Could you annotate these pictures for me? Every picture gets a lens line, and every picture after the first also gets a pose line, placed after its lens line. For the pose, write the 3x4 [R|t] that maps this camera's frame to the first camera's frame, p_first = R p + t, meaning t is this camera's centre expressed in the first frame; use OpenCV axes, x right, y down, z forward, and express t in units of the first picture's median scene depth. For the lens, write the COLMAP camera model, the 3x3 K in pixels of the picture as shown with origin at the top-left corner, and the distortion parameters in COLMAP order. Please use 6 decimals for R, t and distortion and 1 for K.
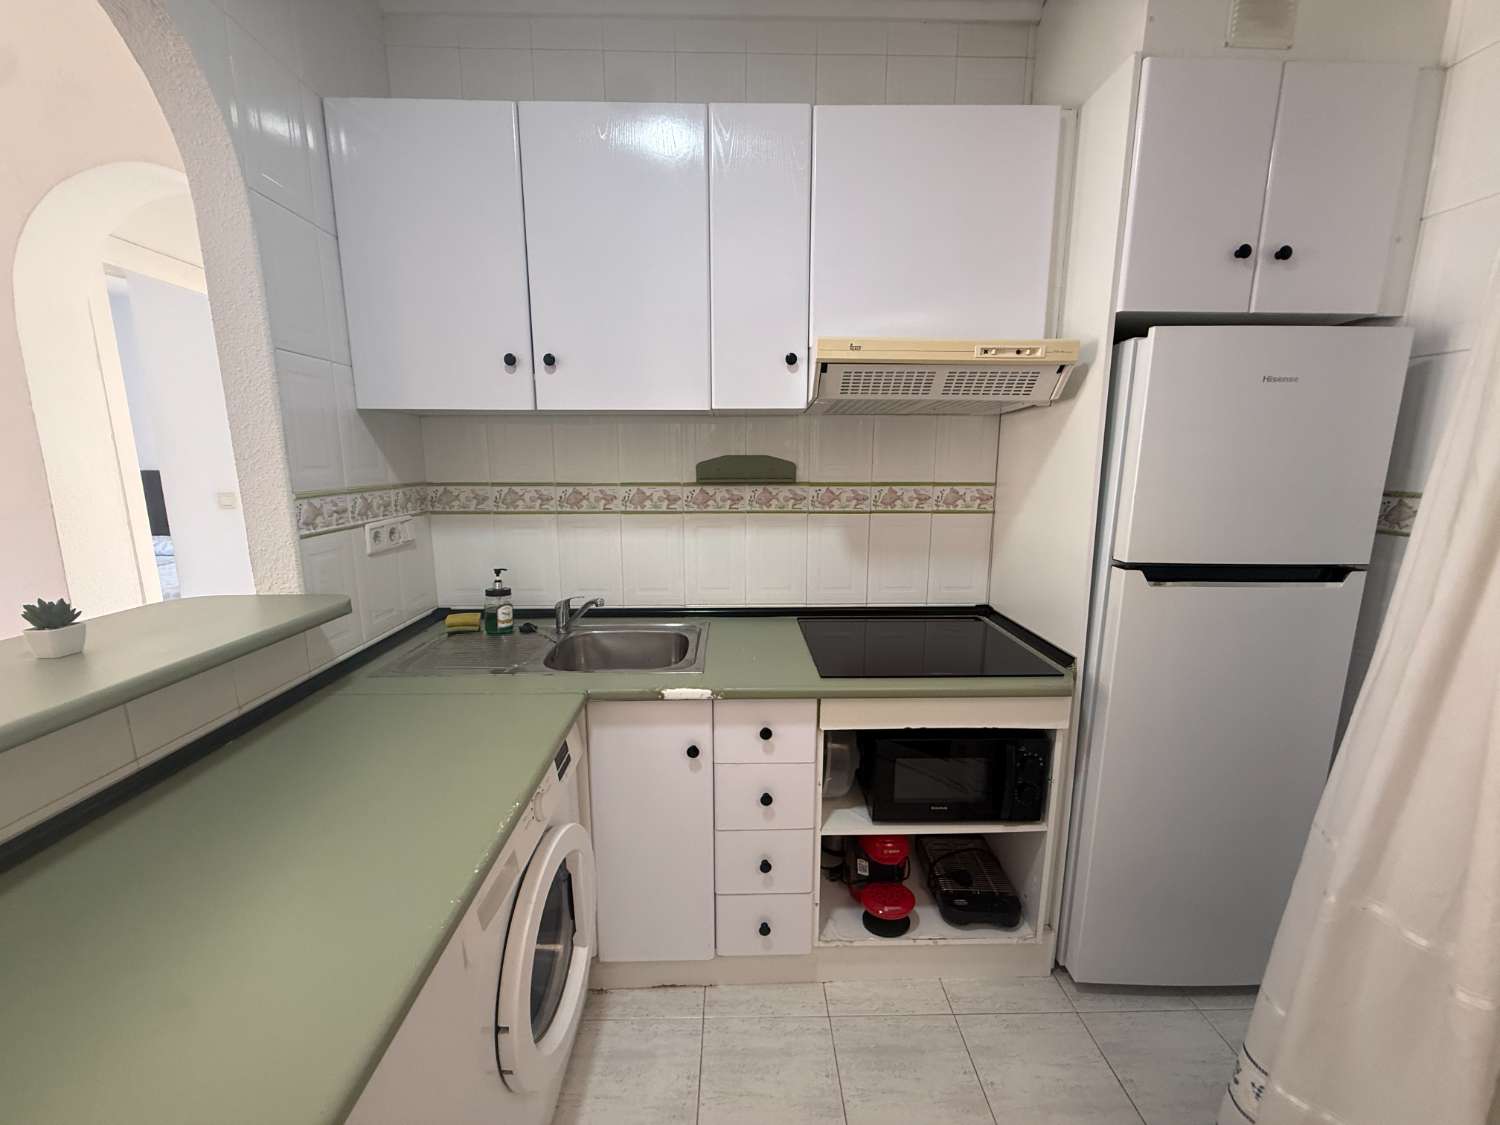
lens RADIAL K [[596.4, 0, 751.0], [0, 596.4, 564.5], [0, 0, 1]] dist [-0.000388, 0.000206]
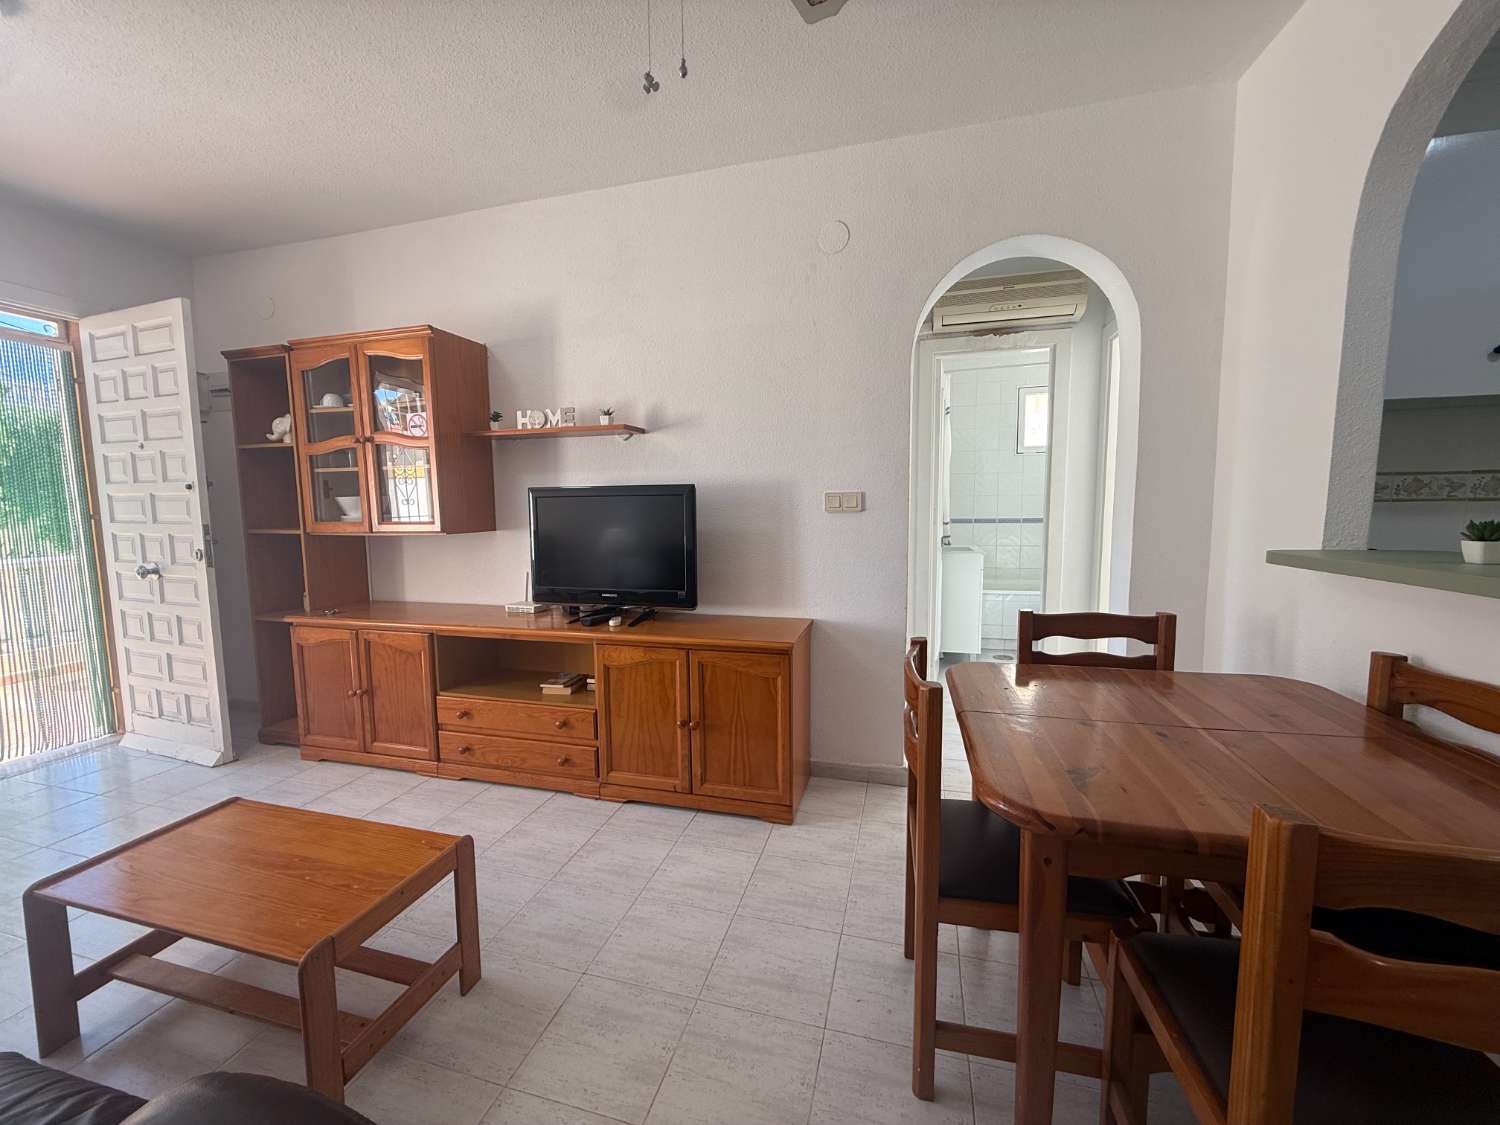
lens RADIAL K [[596.4, 0, 747.1], [0, 596.4, 562.9], [0, 0, 1]] dist [-0.000388, 0.000206]
pose [[0.955072, 0.017277, -0.295871, -1.114400], [-0.041548, 0.996246, -0.075943, 0.153621], [0.293449, 0.084824, 0.952204, -0.341428]]
